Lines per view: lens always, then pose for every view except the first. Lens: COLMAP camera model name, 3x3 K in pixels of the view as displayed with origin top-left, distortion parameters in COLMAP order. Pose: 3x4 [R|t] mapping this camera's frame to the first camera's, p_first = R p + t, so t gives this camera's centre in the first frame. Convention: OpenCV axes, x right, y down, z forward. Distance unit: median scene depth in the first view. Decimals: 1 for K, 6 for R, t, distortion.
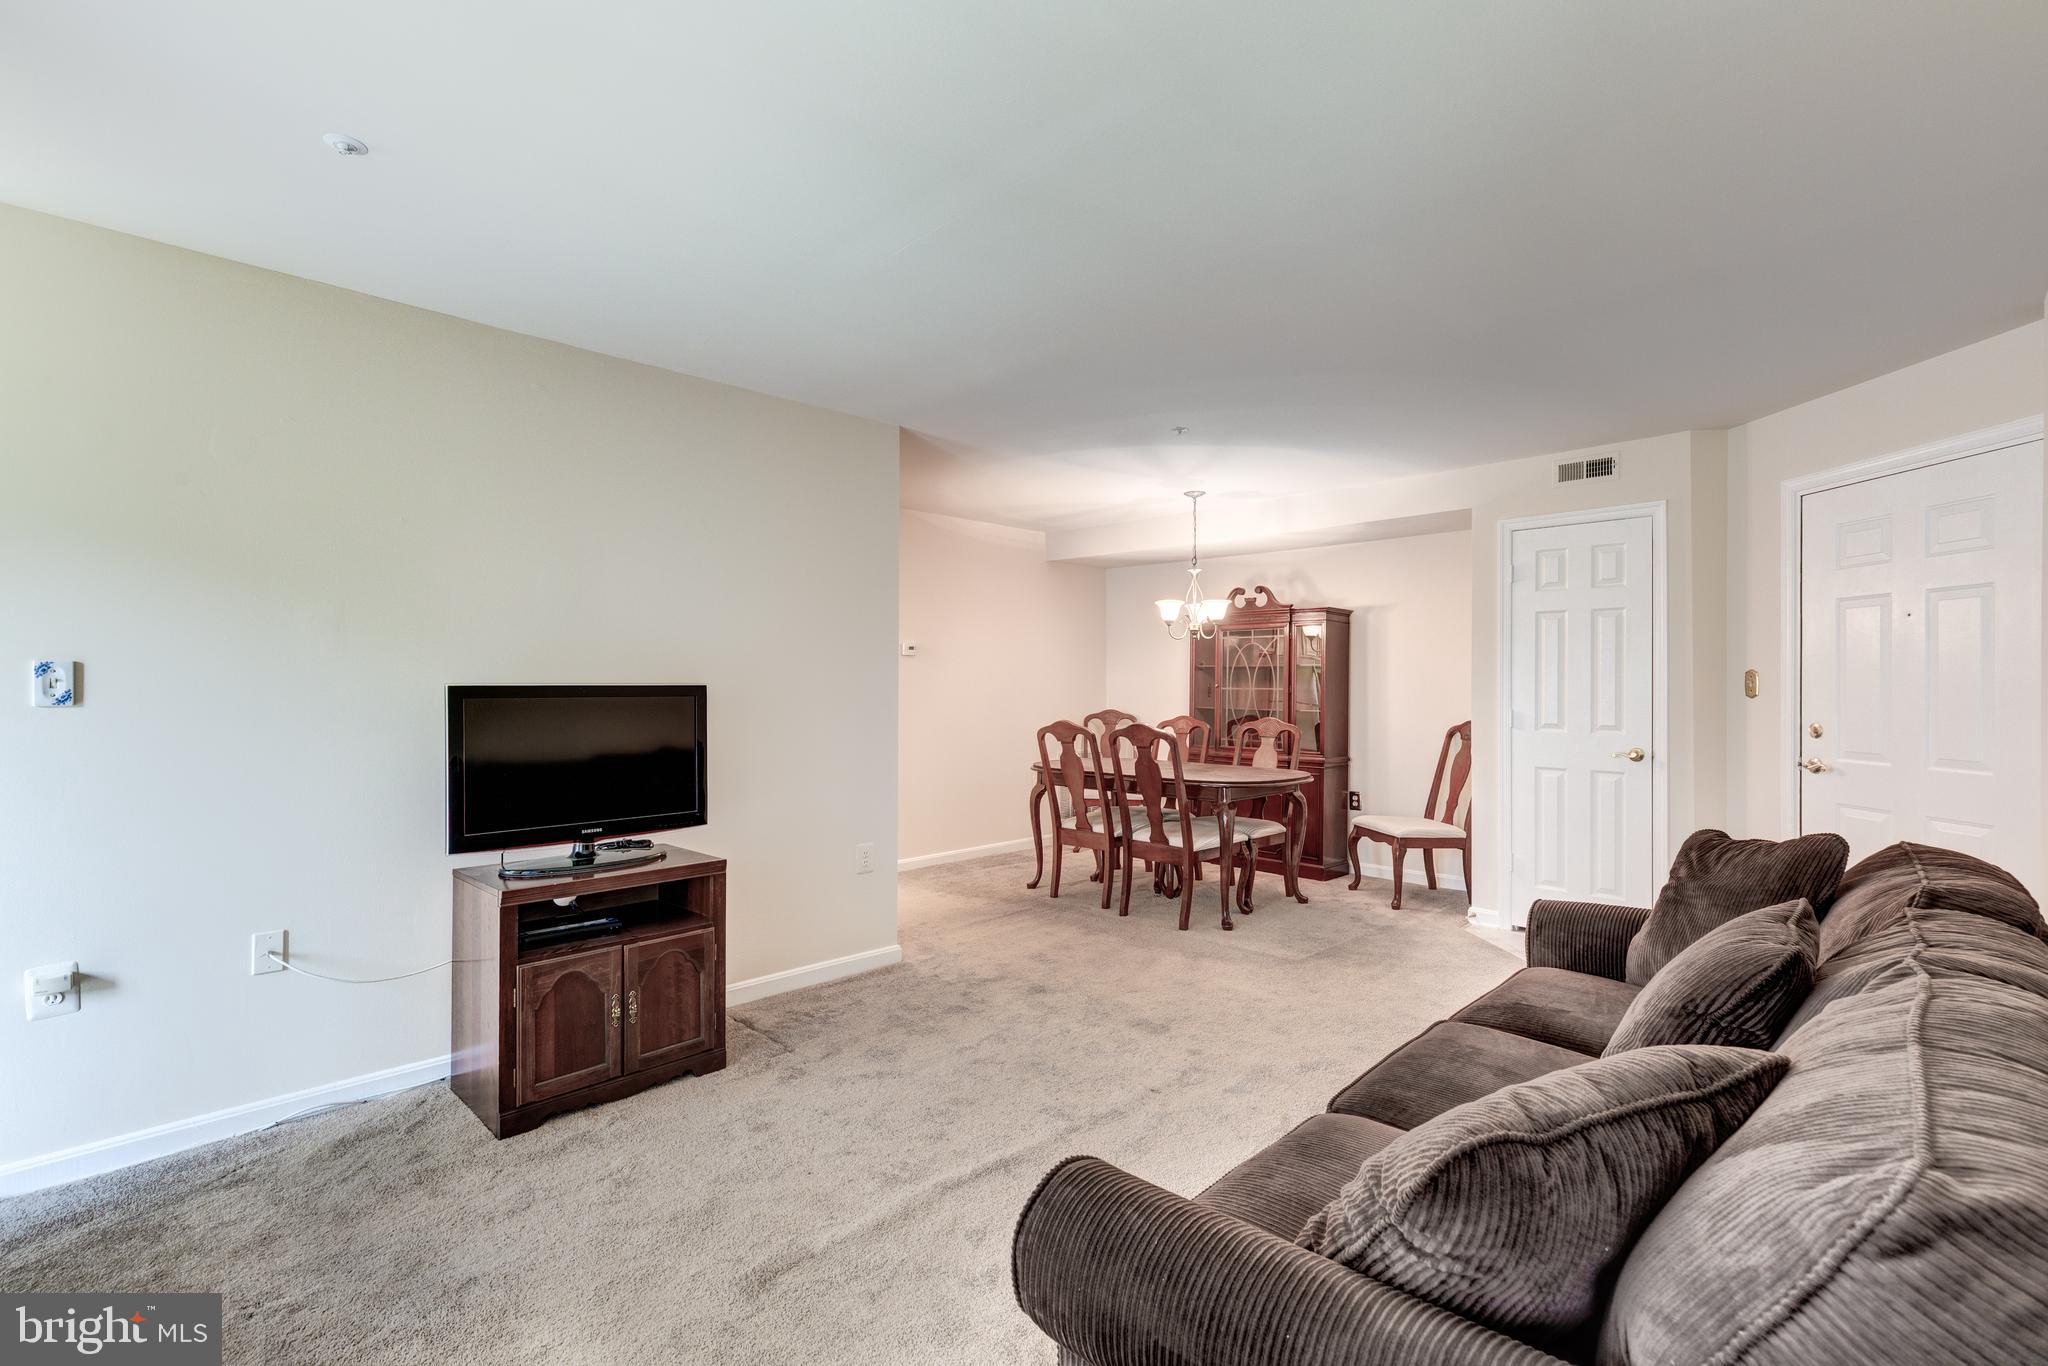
lens RADIAL K [[923.8, 0, 1027.9], [0, 923.8, 681.1], [0, 0, 1]] dist [0.010923, -0.001554]
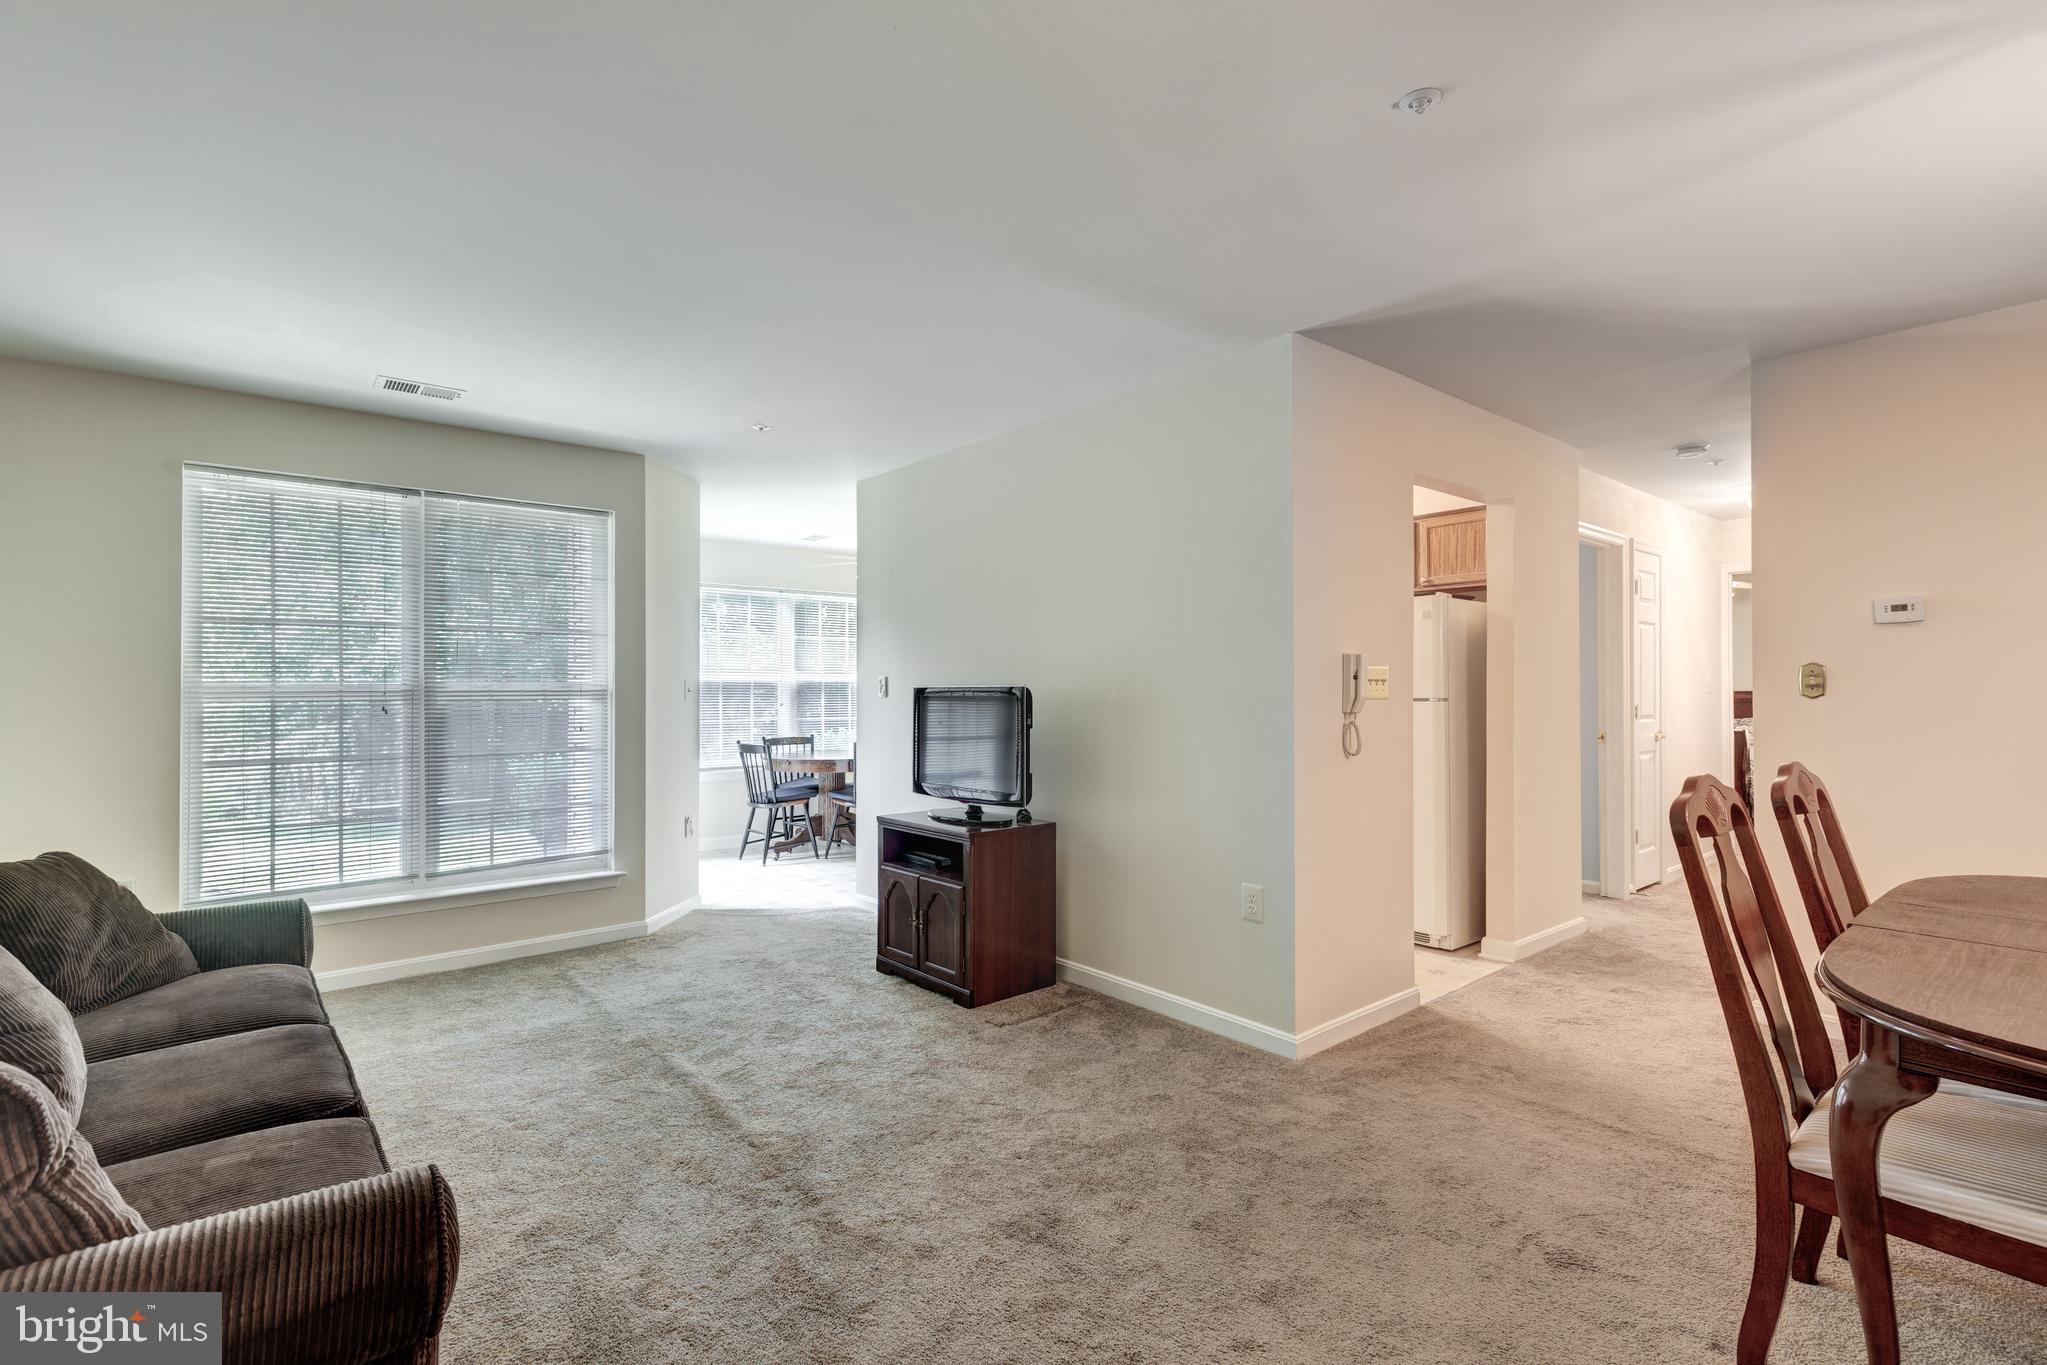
lens RADIAL K [[923.4, 0, 1025.7], [0, 923.4, 680.4], [0, 0, 1]] dist [0.010923, -0.001554]
pose [[-0.069722, -0.020890, -0.997348, 0.470655], [0.002078, 0.999775, -0.021087, 0.014197], [0.997564, -0.003543, -0.069663, 0.643890]]
